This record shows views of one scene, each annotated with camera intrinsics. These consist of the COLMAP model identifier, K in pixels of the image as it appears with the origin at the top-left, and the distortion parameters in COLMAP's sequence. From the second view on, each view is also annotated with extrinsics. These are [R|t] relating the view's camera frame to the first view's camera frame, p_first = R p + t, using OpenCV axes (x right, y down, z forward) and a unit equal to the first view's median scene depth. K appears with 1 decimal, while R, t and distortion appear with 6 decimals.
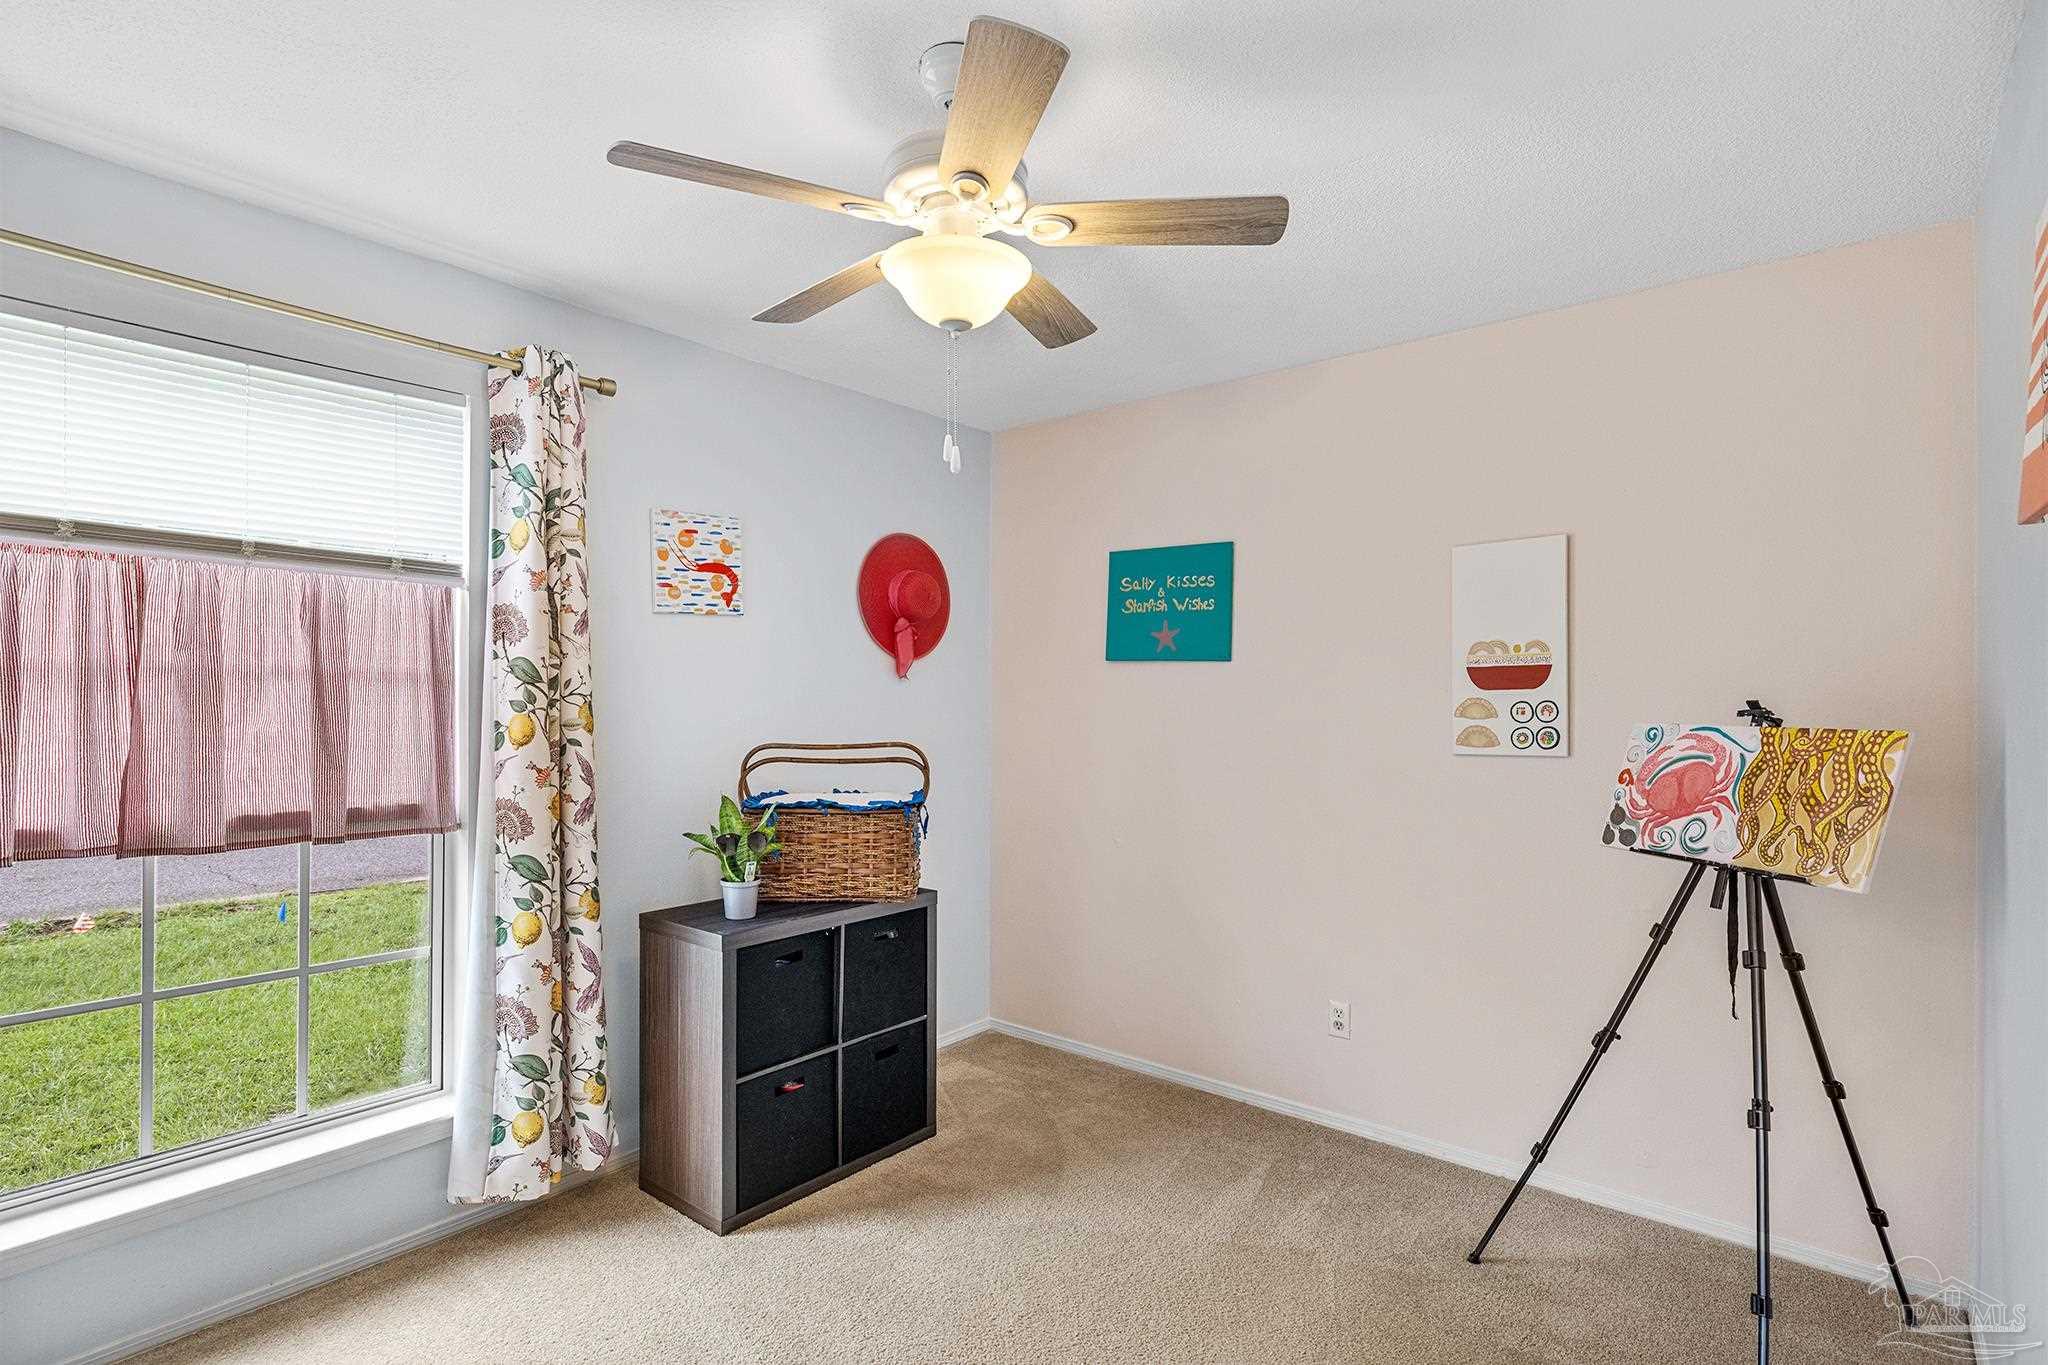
lens RADIAL K [[1003.1, 0, 1025.8], [0, 1003.1, 695.6], [0, 0, 1]] dist [0.005508, 0.000162]
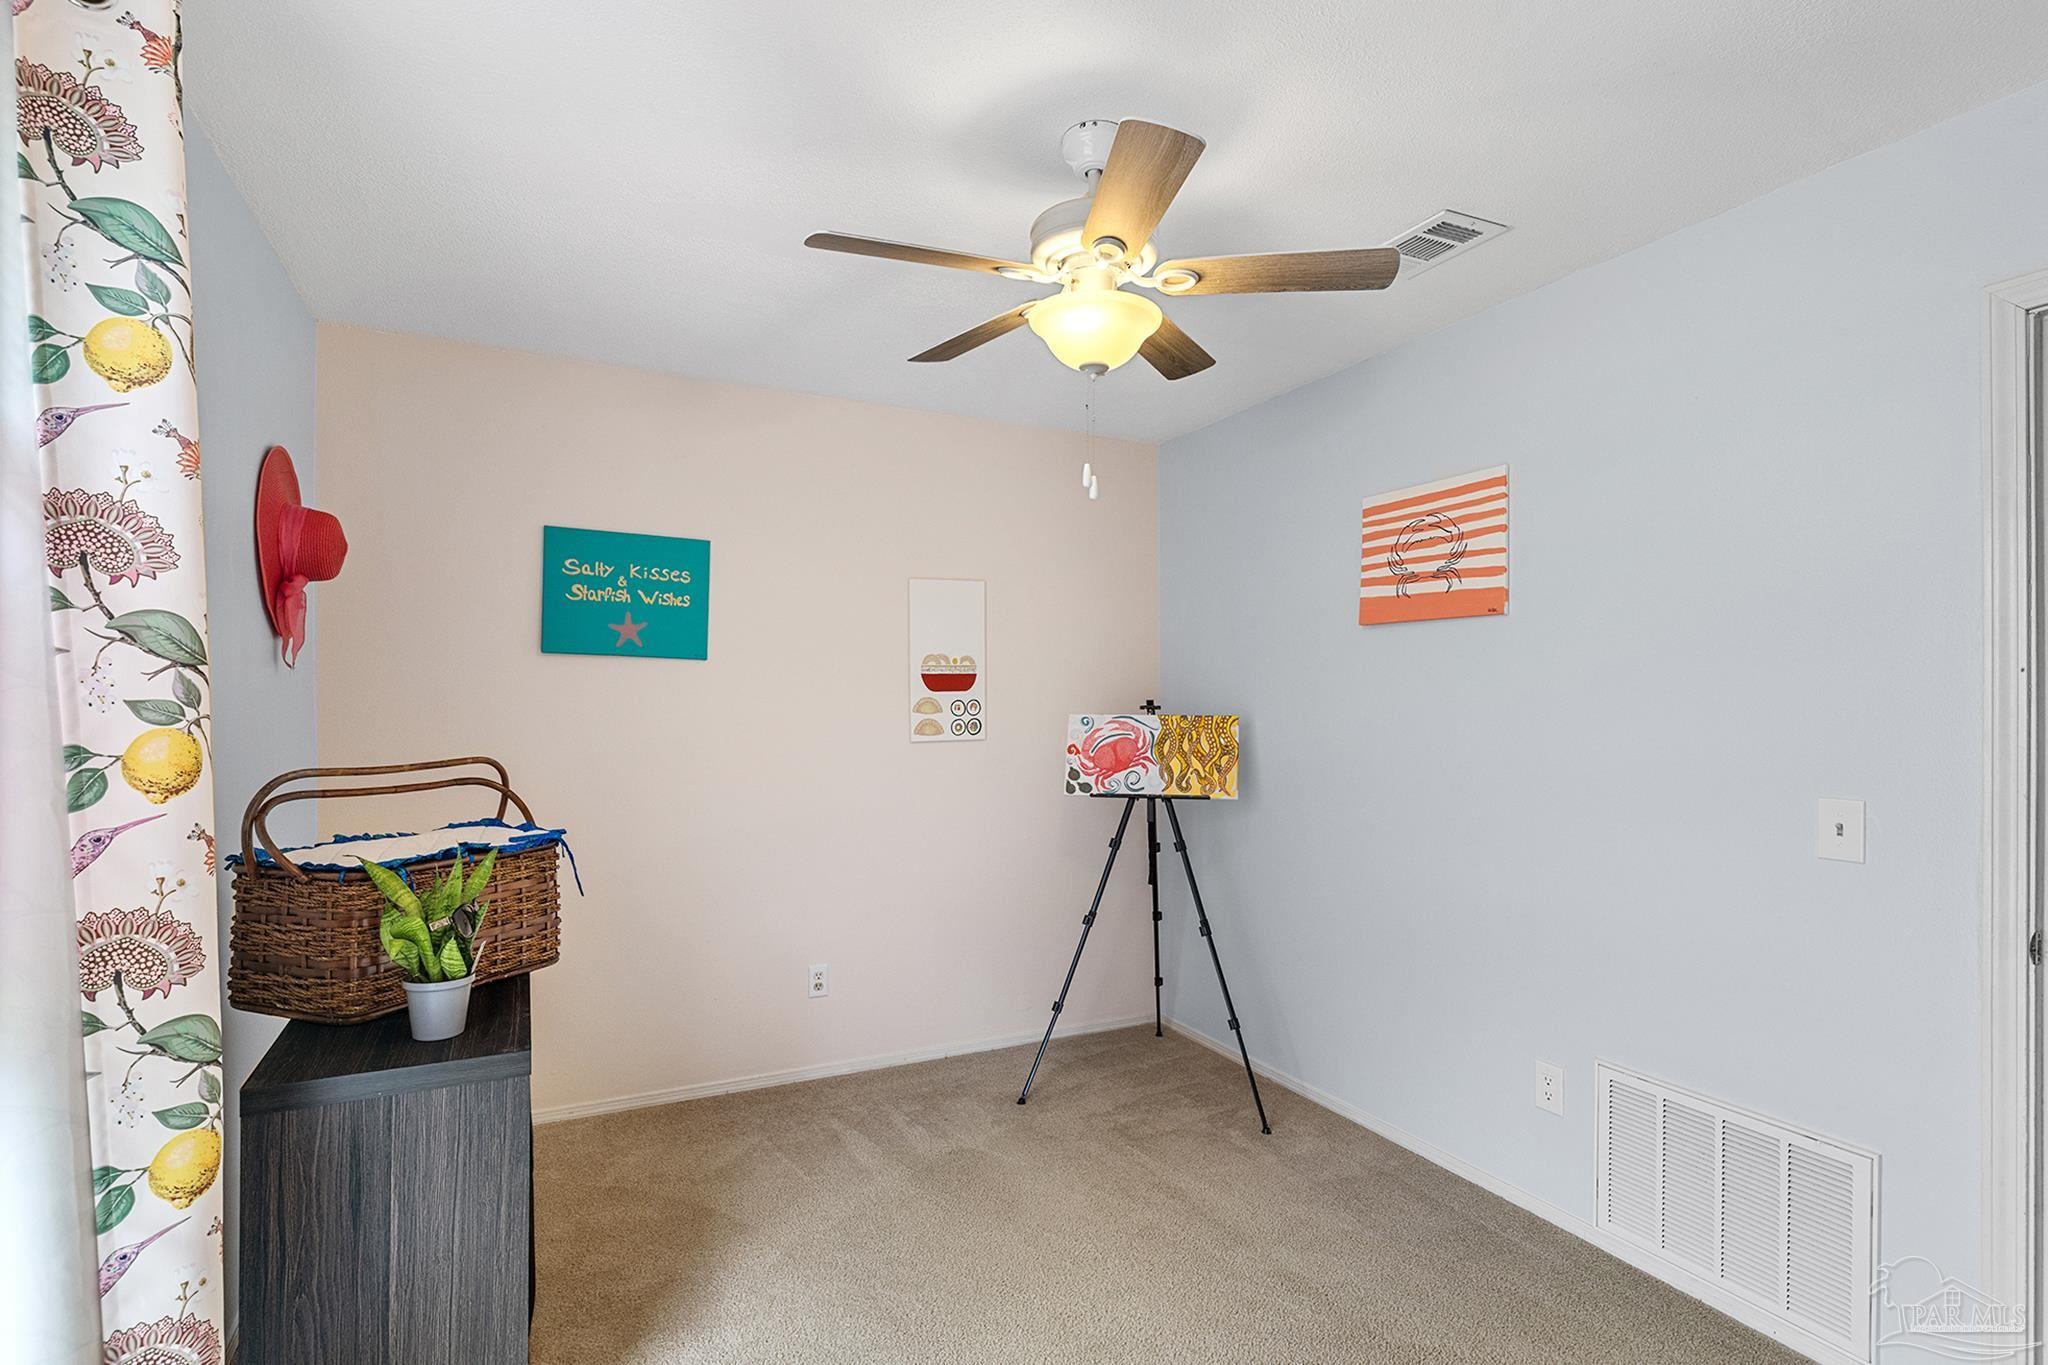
lens RADIAL K [[971.3, 0, 1019.7], [0, 971.3, 698.1], [0, 0, 1]] dist [-0.000325, -0.000574]
pose [[0.418937, 0.001136, 0.908014, -0.741012], [-0.005636, 0.999983, 0.001349, 0.000715], [-0.907998, -0.005683, 0.418937, 0.424298]]
